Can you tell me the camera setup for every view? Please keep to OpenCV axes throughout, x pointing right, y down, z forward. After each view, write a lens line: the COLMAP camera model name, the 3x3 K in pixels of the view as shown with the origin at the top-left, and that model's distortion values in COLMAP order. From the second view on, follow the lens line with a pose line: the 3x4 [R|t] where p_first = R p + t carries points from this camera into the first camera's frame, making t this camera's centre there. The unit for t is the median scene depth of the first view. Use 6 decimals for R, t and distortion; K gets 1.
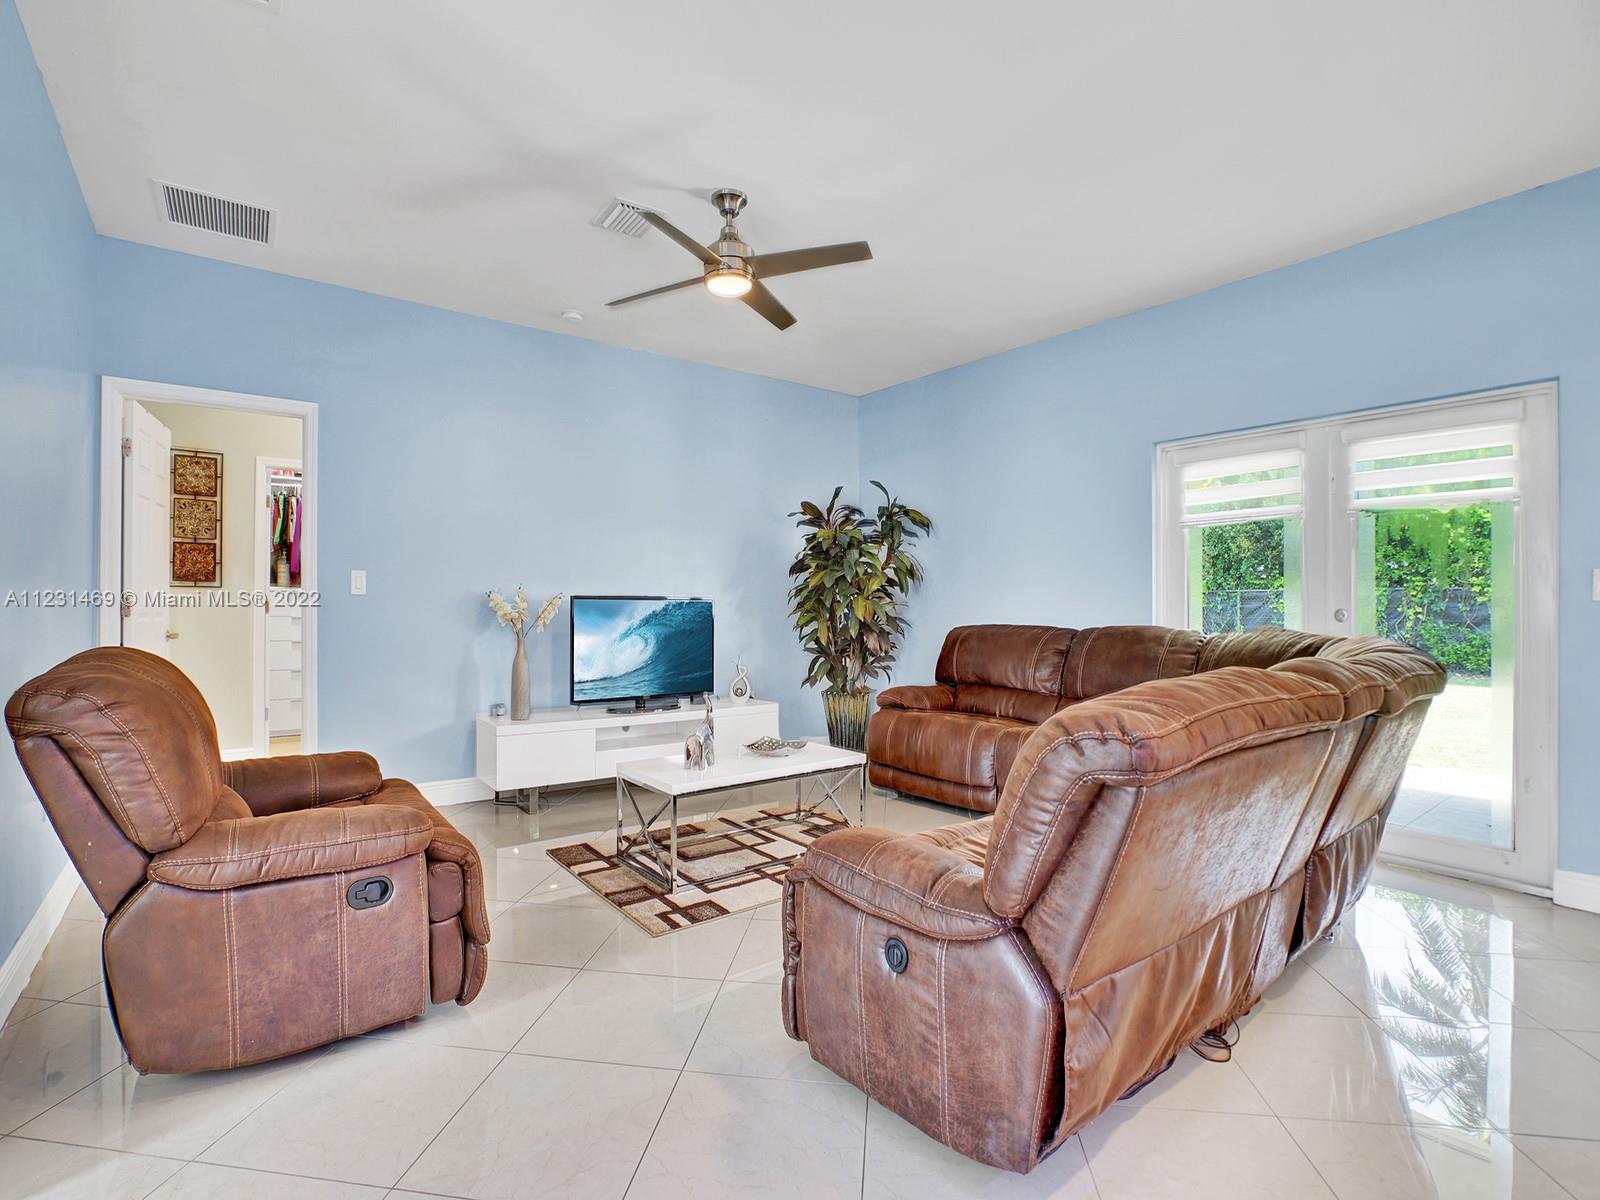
lens RADIAL K [[755.6, 0, 797.7], [0, 755.6, 595.2], [0, 0, 1]] dist [-0.059227, 0.018753]
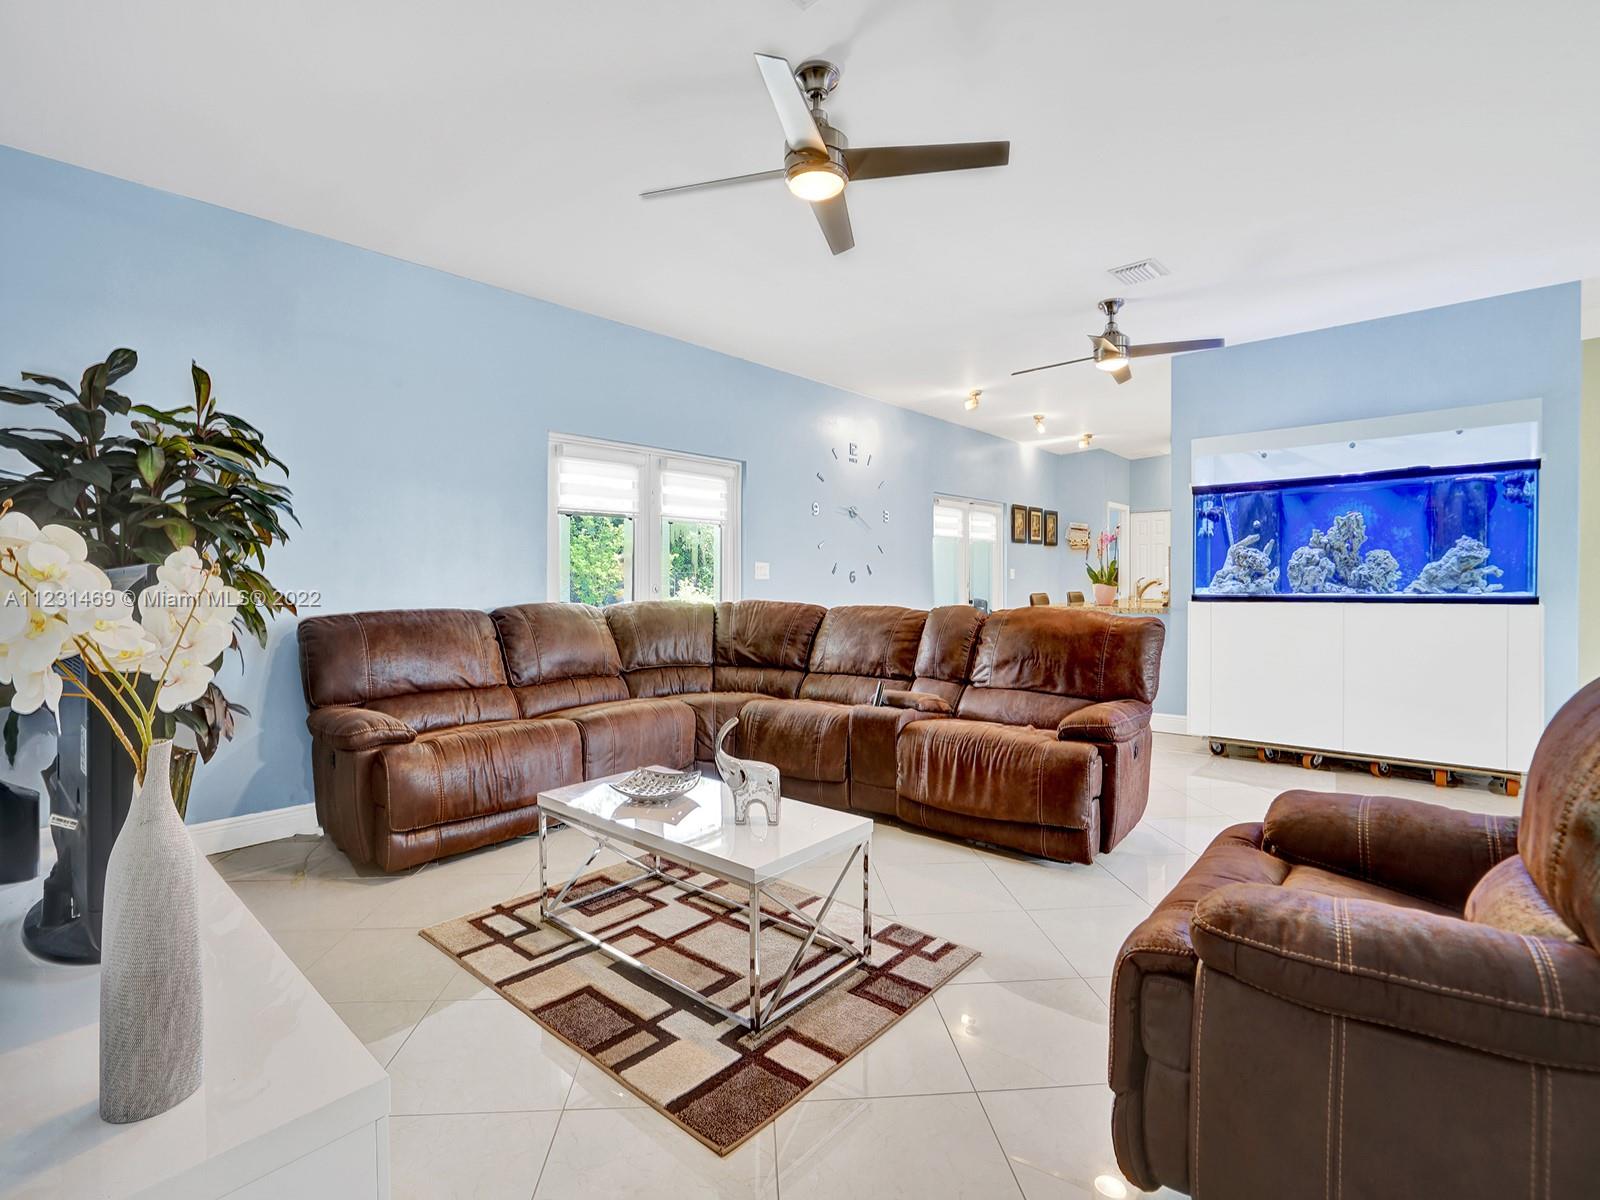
lens RADIAL K [[755.6, 0, 797.7], [0, 755.6, 595.2], [0, 0, 1]] dist [-0.059227, 0.018753]
pose [[-0.205494, -0.013655, 0.978563, -0.768920], [-0.013693, 0.999845, 0.011077, 0.016093], [-0.978563, -0.011123, -0.205649, 1.065564]]
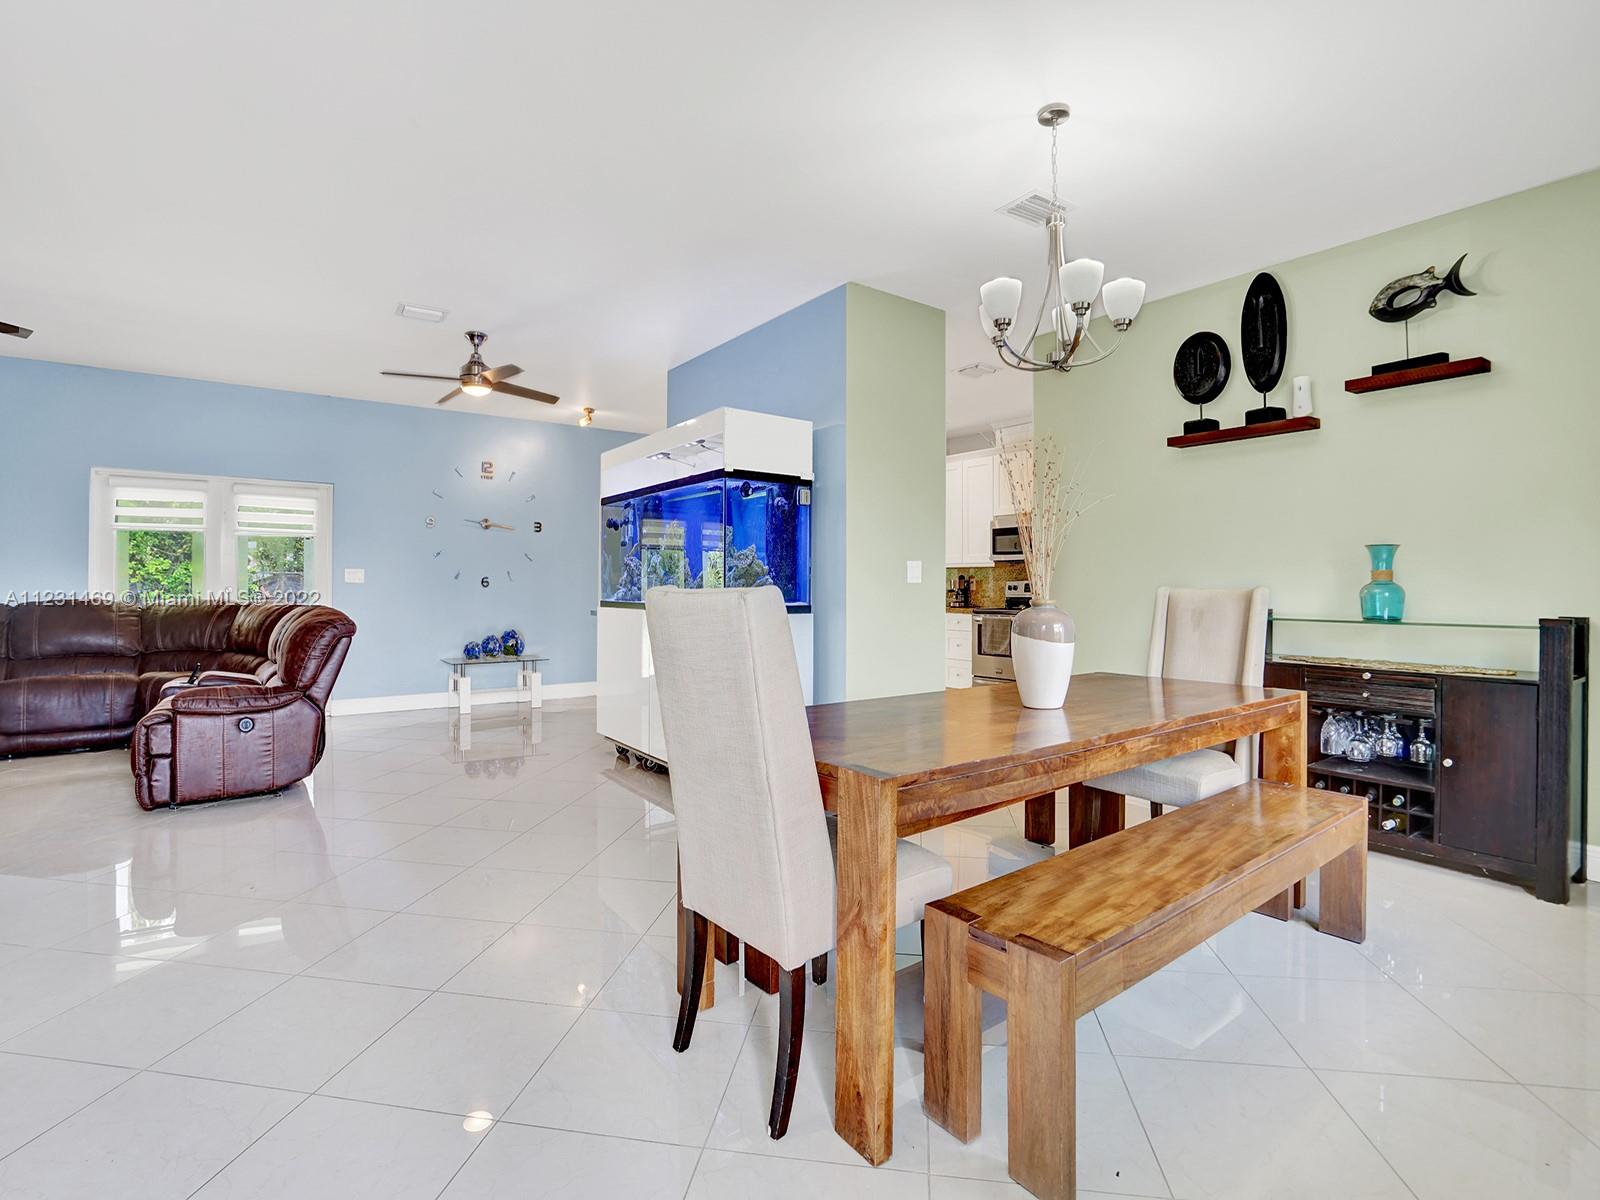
lens RADIAL K [[755.6, 0, 797.7], [0, 755.6, 595.2], [0, 0, 1]] dist [-0.059227, 0.018753]
pose [[0.003532, -0.004041, 0.999986, -1.046913], [-0.027697, 0.999608, 0.004138, -0.006027], [-0.999610, -0.027711, 0.003419, -0.383564]]
